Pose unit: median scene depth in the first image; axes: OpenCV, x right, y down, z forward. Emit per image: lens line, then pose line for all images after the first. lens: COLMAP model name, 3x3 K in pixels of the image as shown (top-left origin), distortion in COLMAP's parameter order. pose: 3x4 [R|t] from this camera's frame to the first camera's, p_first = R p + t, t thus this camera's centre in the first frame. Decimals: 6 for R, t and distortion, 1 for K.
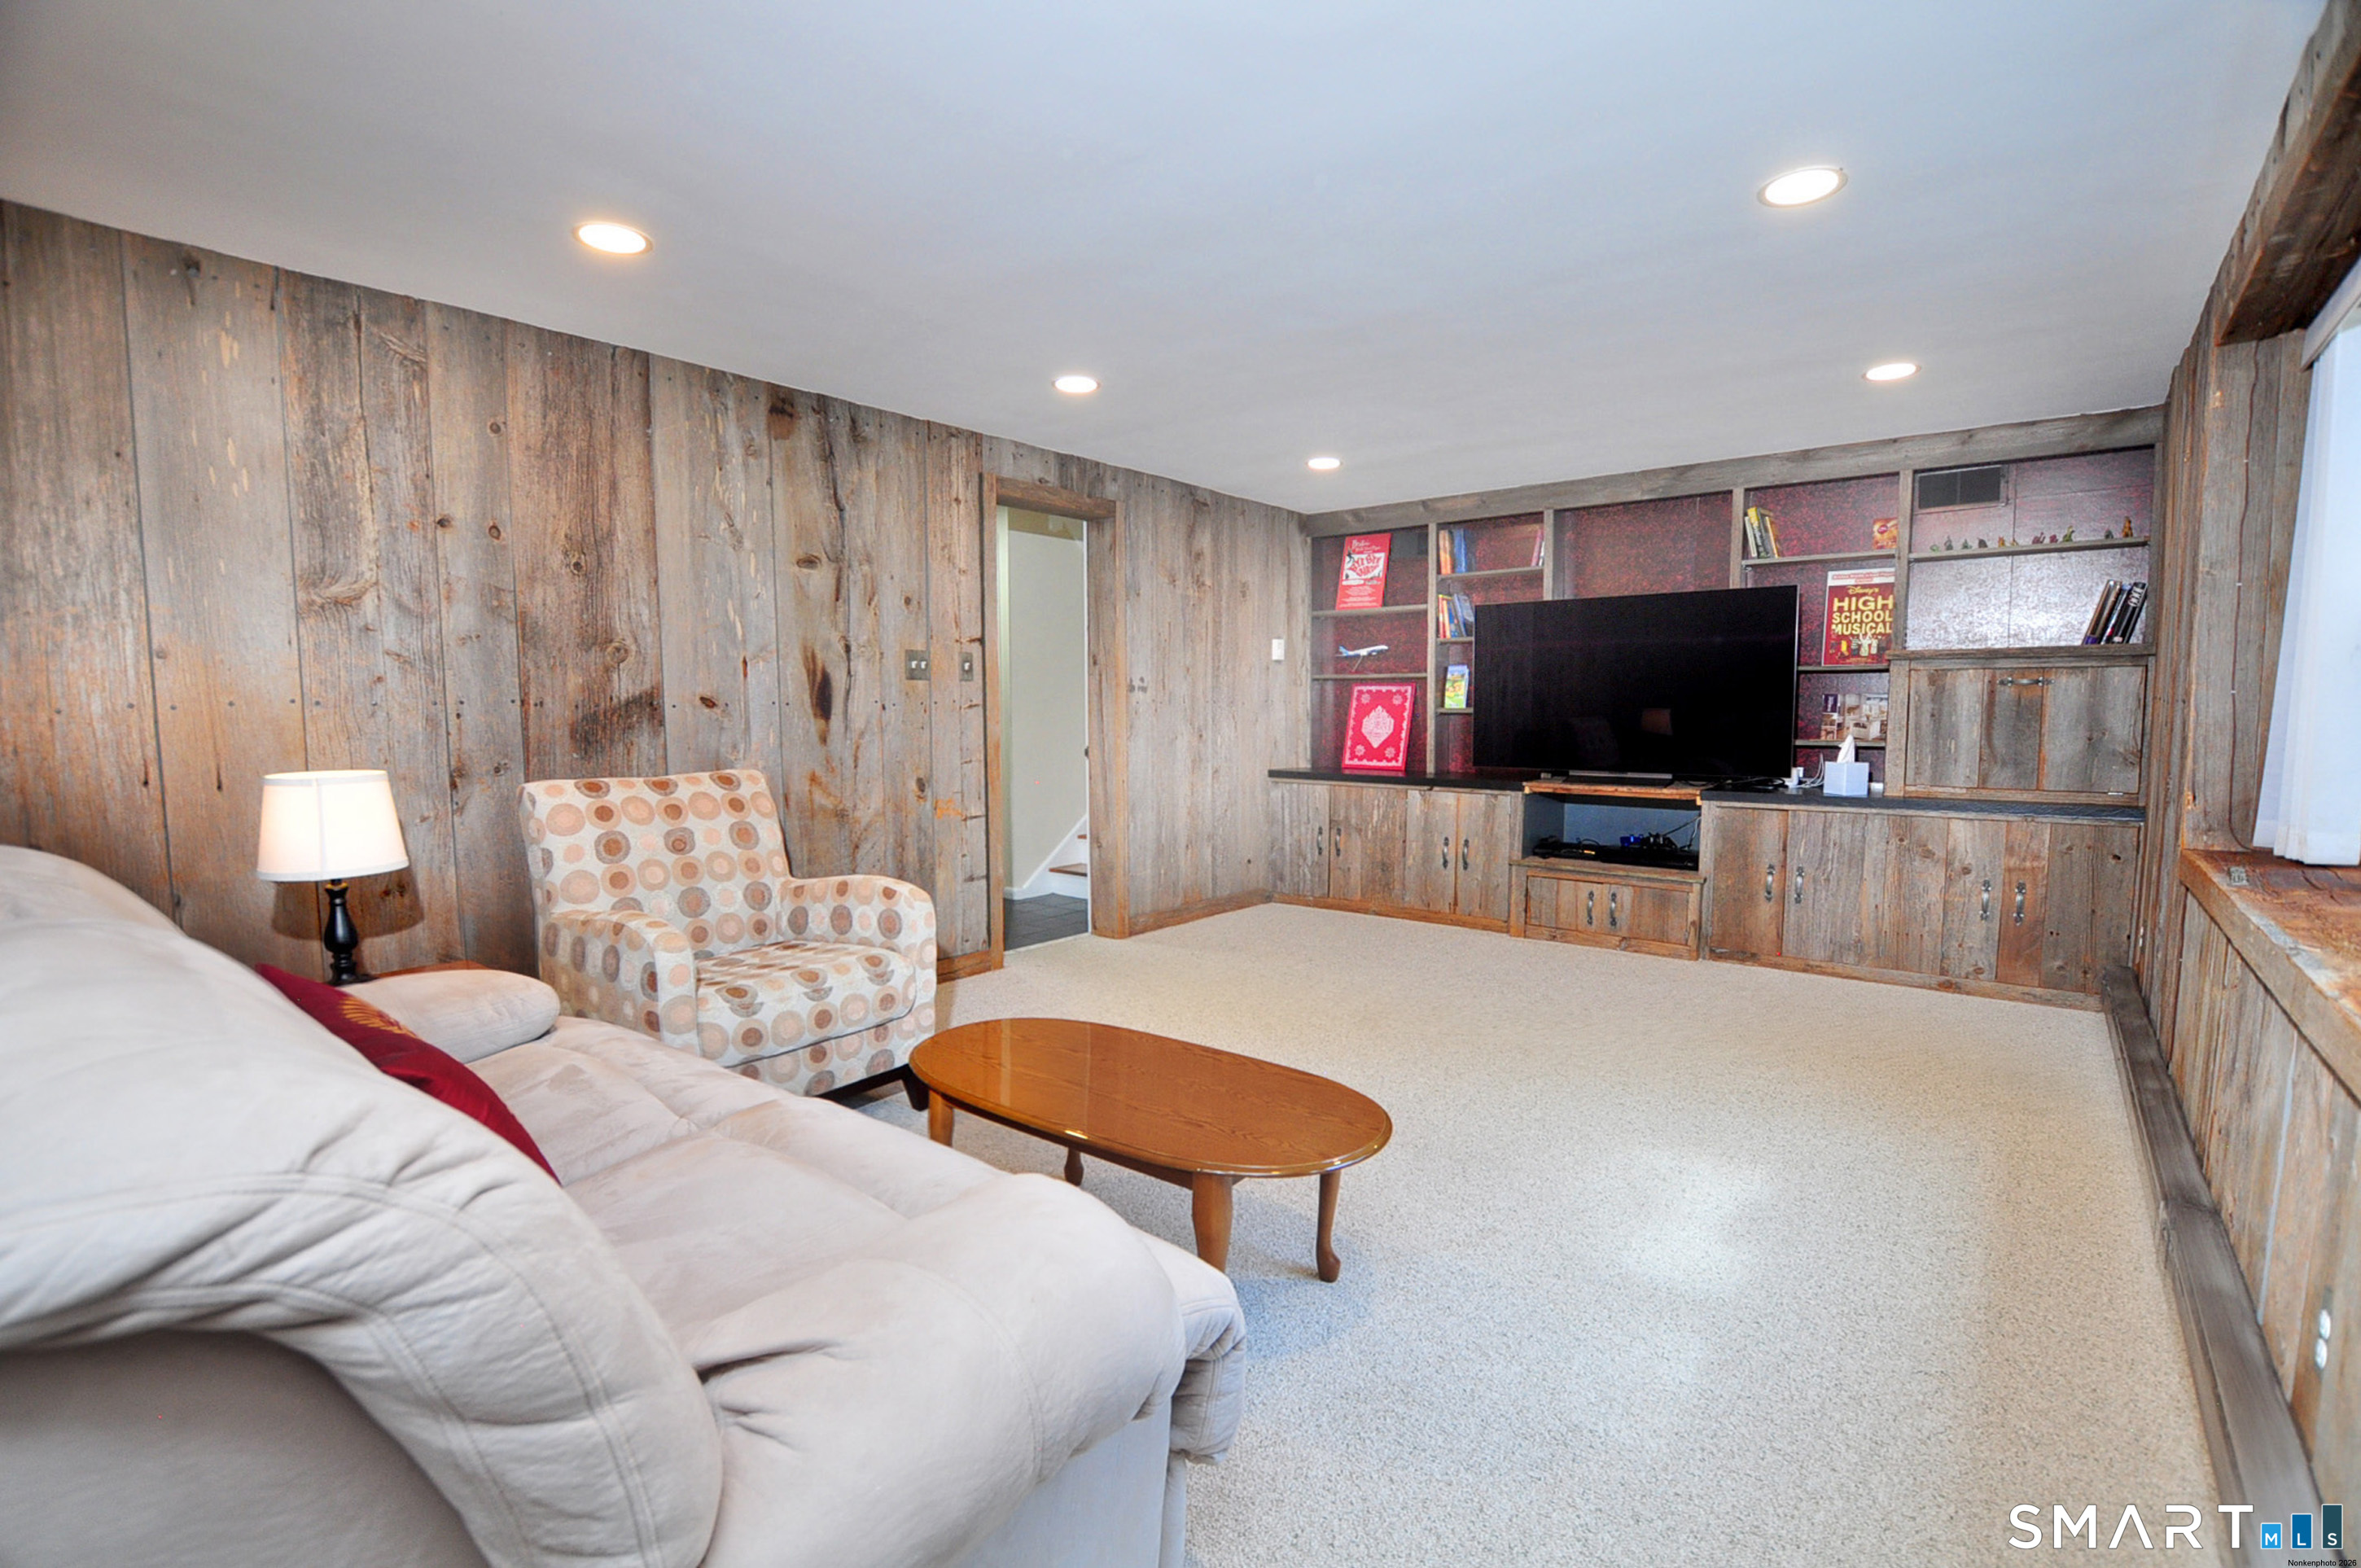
lens RADIAL K [[1091.6, 0, 1180.5], [0, 1091.6, 784.0], [0, 0, 1]] dist [-0.001042, -0.000105]
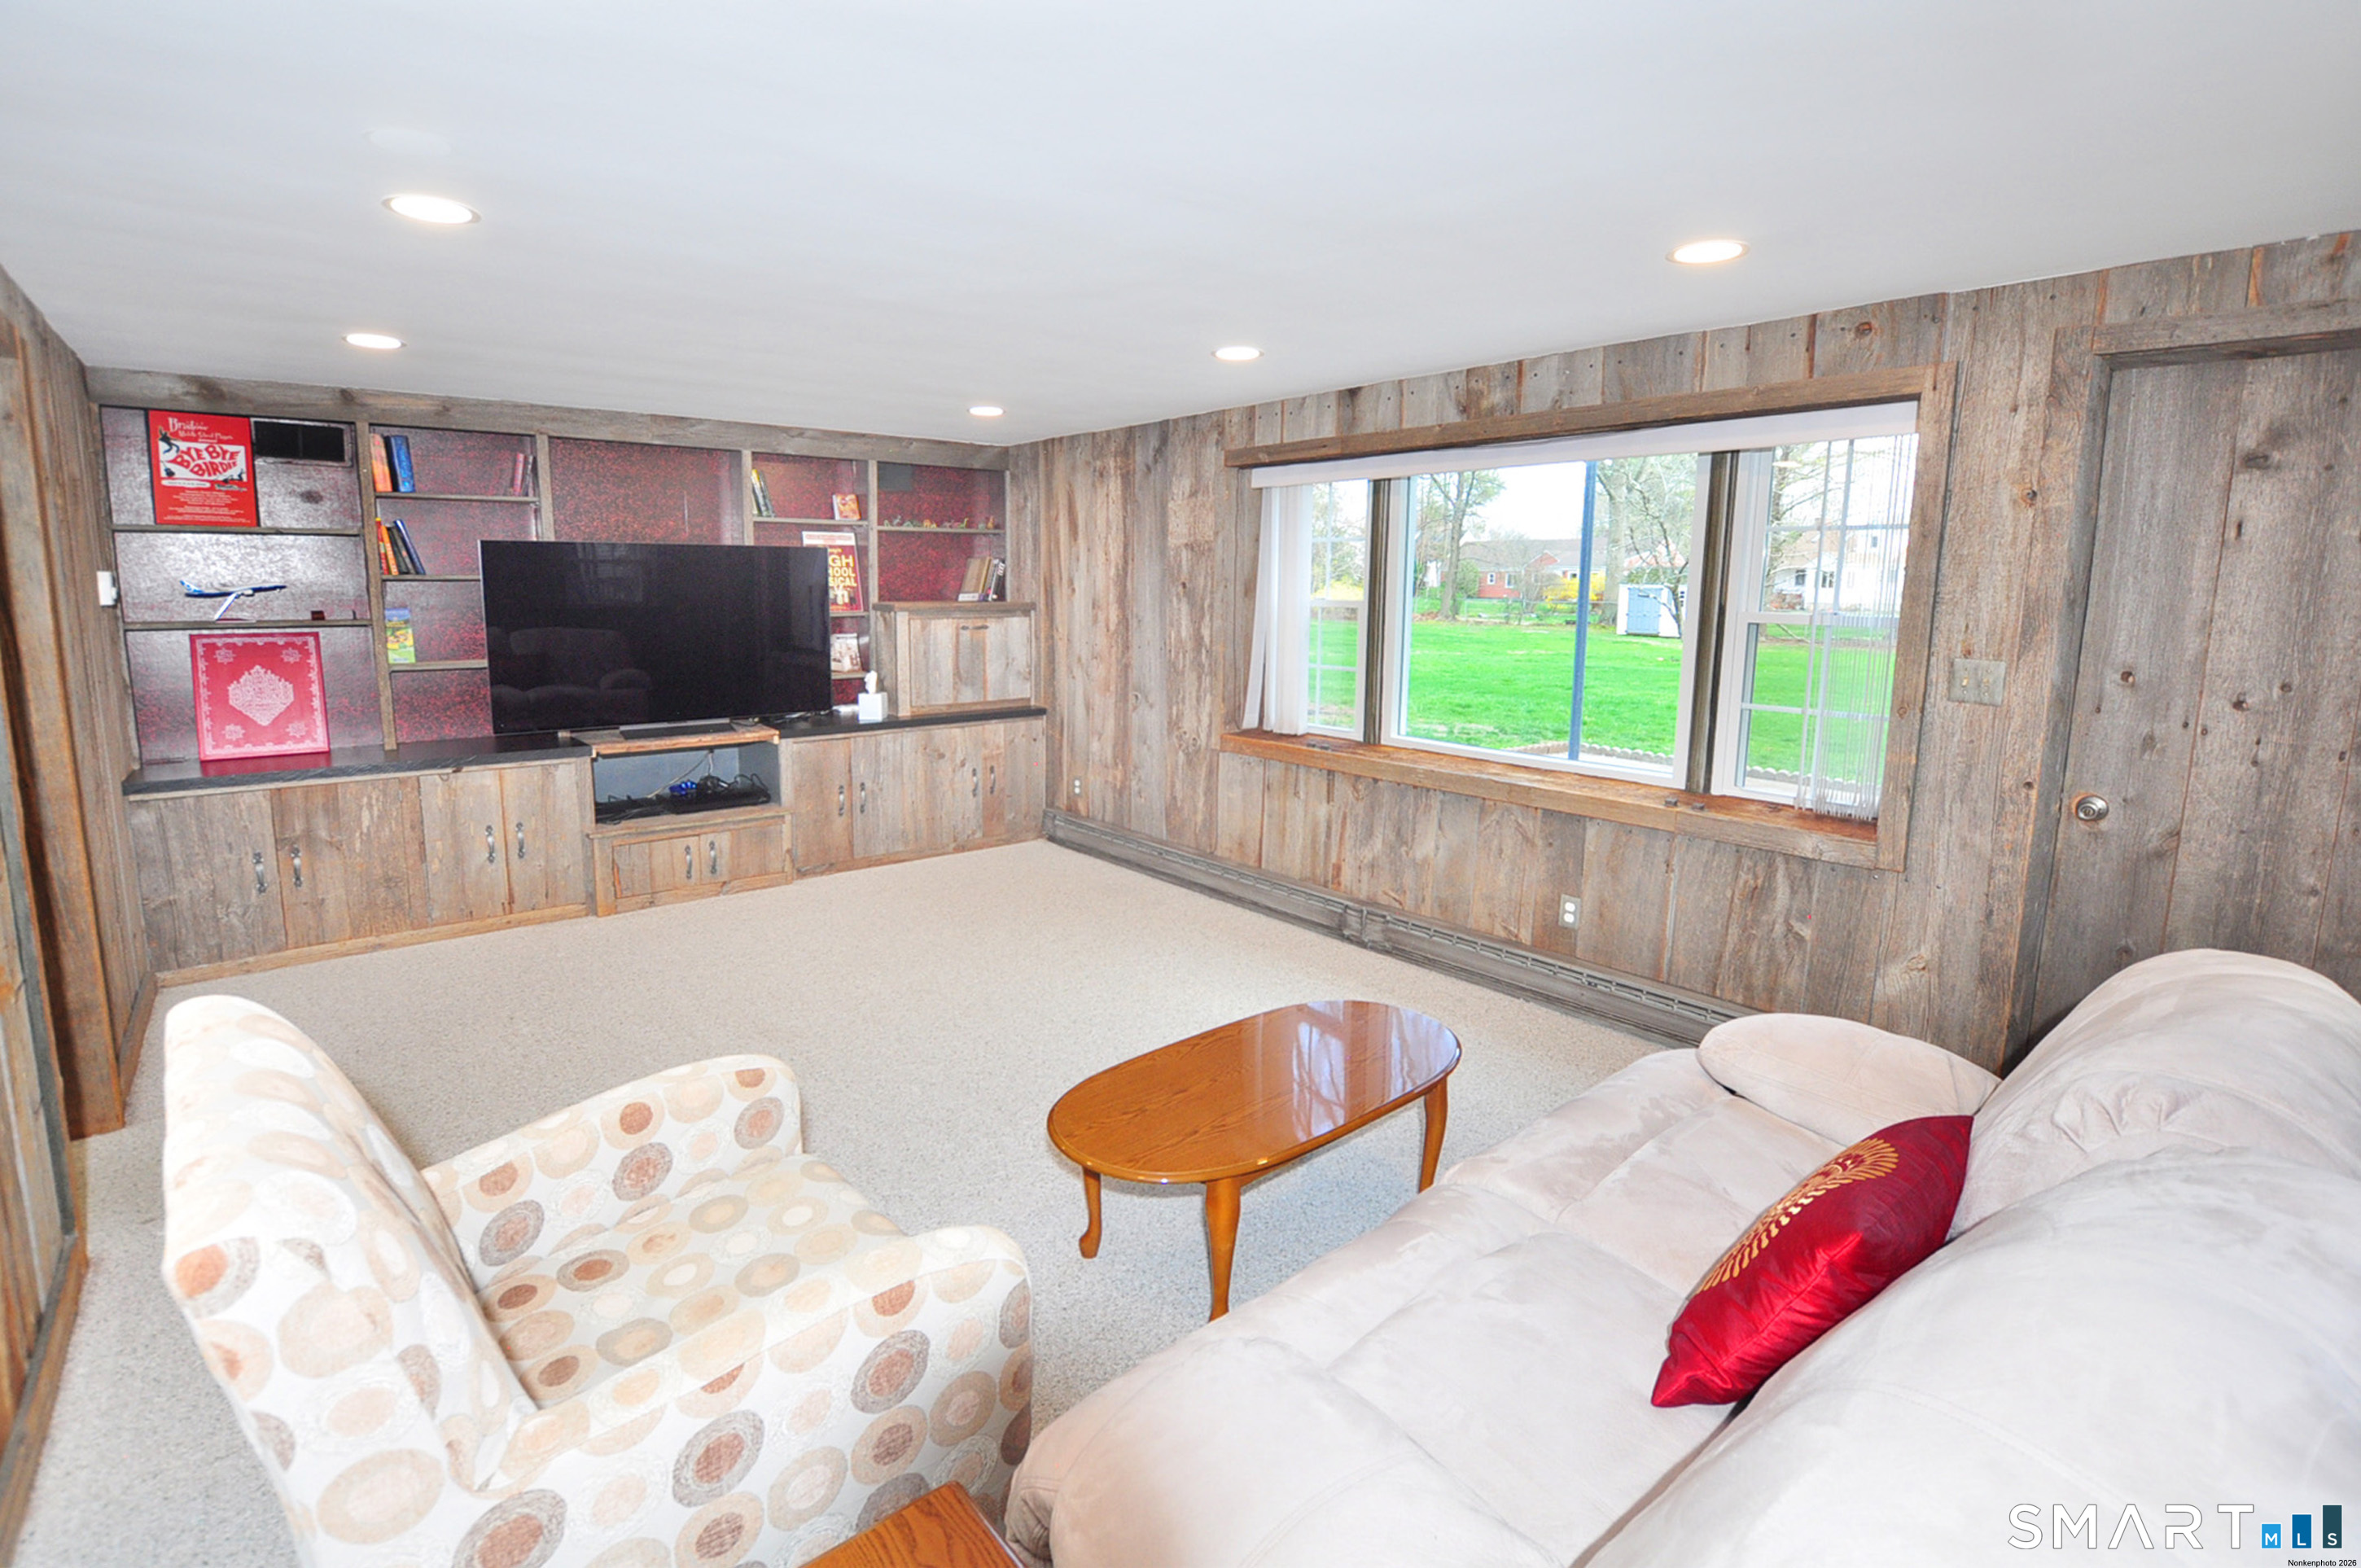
lens RADIAL K [[1106.9, 0, 1174.6], [0, 1106.9, 738.4], [0, 0, 1]] dist [-0.001662, -0.000123]
pose [[0.223369, -0.137059, 0.965050, -0.481684], [0.070608, 0.989739, 0.124222, -0.091499], [-0.972173, 0.040393, 0.230754, 0.336986]]
